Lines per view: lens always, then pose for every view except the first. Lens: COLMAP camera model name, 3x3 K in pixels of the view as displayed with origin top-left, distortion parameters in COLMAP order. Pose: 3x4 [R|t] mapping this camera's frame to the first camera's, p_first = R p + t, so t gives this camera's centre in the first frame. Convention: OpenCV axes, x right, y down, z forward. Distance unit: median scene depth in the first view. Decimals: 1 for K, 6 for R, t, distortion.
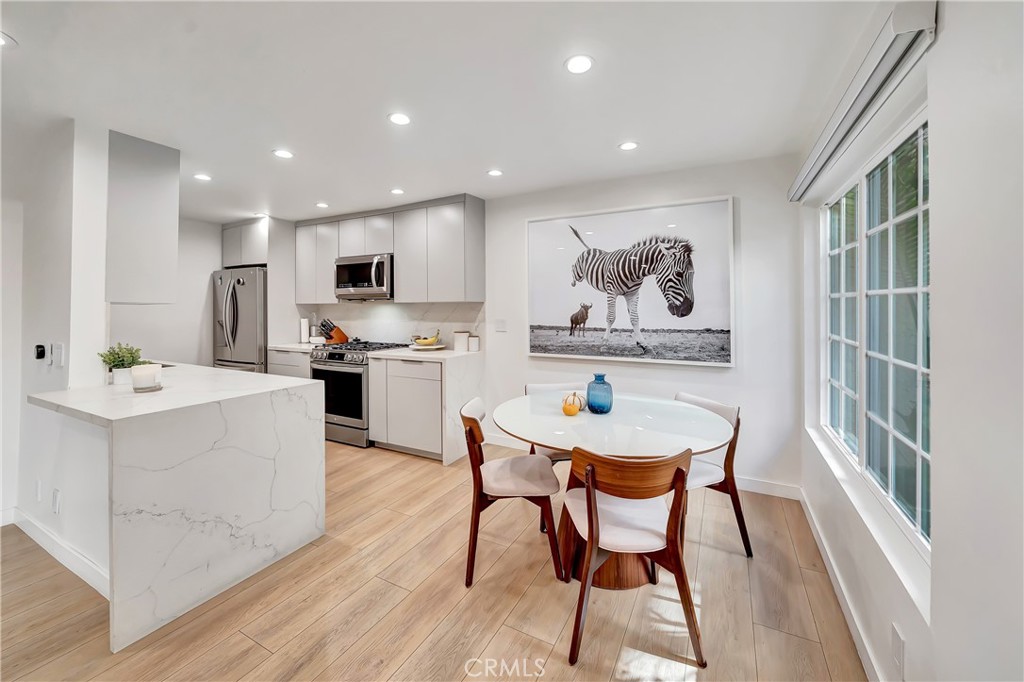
lens RADIAL K [[394.0, 0, 521.5], [0, 394.0, 313.0], [0, 0, 1]] dist [-0.000552, -0.001075]
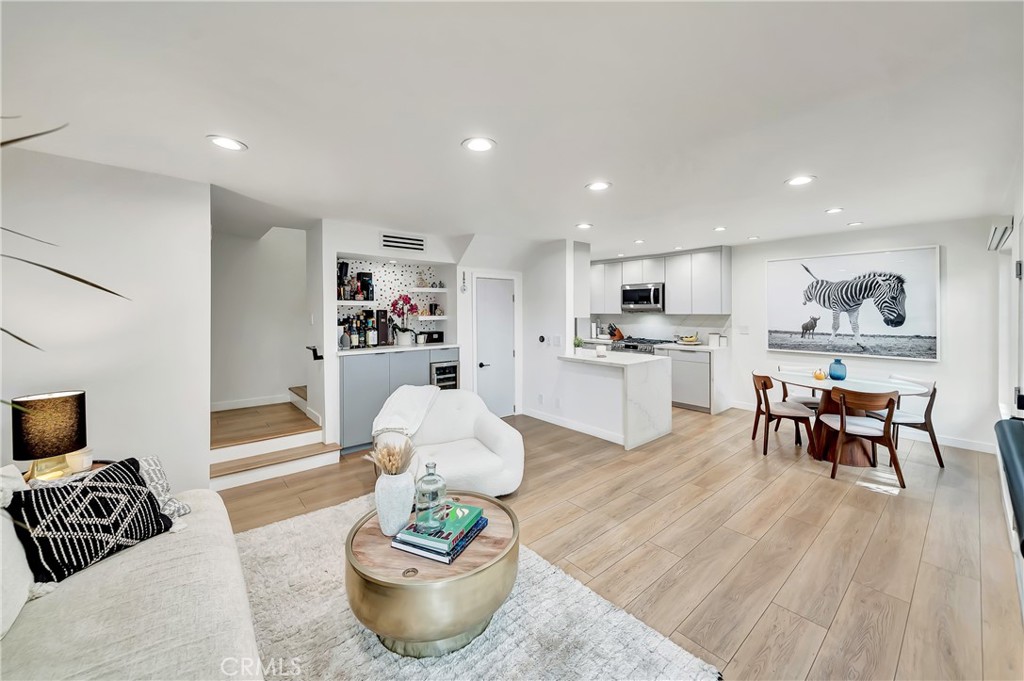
lens RADIAL K [[394.0, 0, 531.0], [0, 394.0, 315.8], [0, 0, 1]] dist [-0.000552, -0.001075]
pose [[0.932895, 0.004917, -0.360115, -0.277400], [-0.002366, 0.999969, 0.007526, -0.032737], [0.360141, -0.006169, 0.932878, -0.716197]]
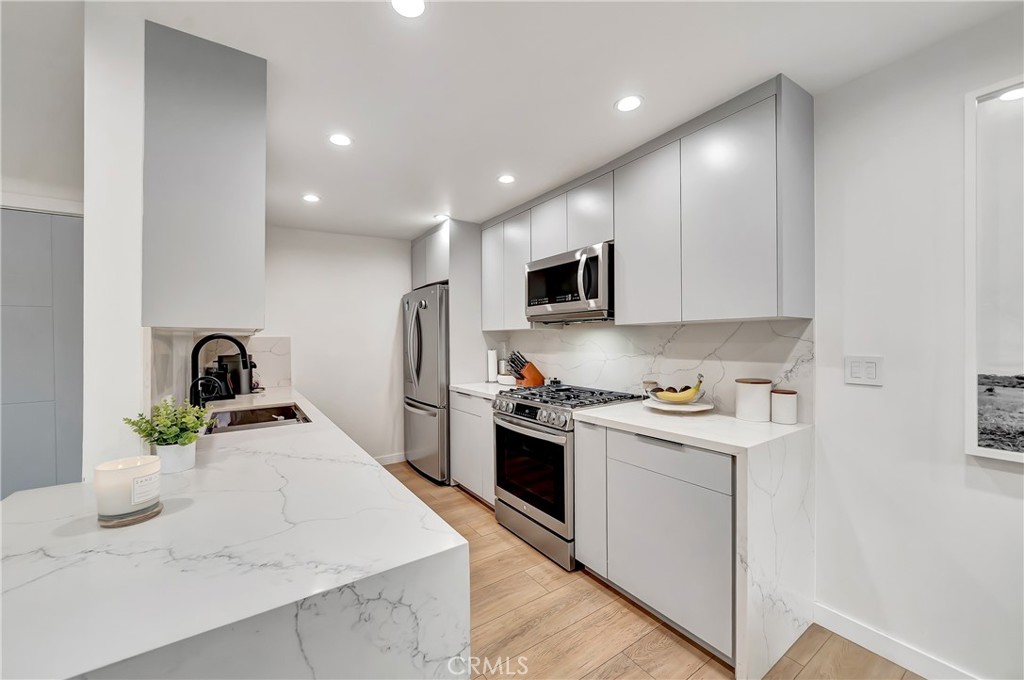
lens RADIAL K [[394.0, 0, 519.0], [0, 394.0, 348.0], [0, 0, 1]] dist [-0.000552, -0.001075]
pose [[0.882341, 0.004034, -0.470593, -0.187357], [0.004200, 0.999856, 0.016445, -0.003028], [0.470591, -0.016486, 0.882197, 0.450771]]
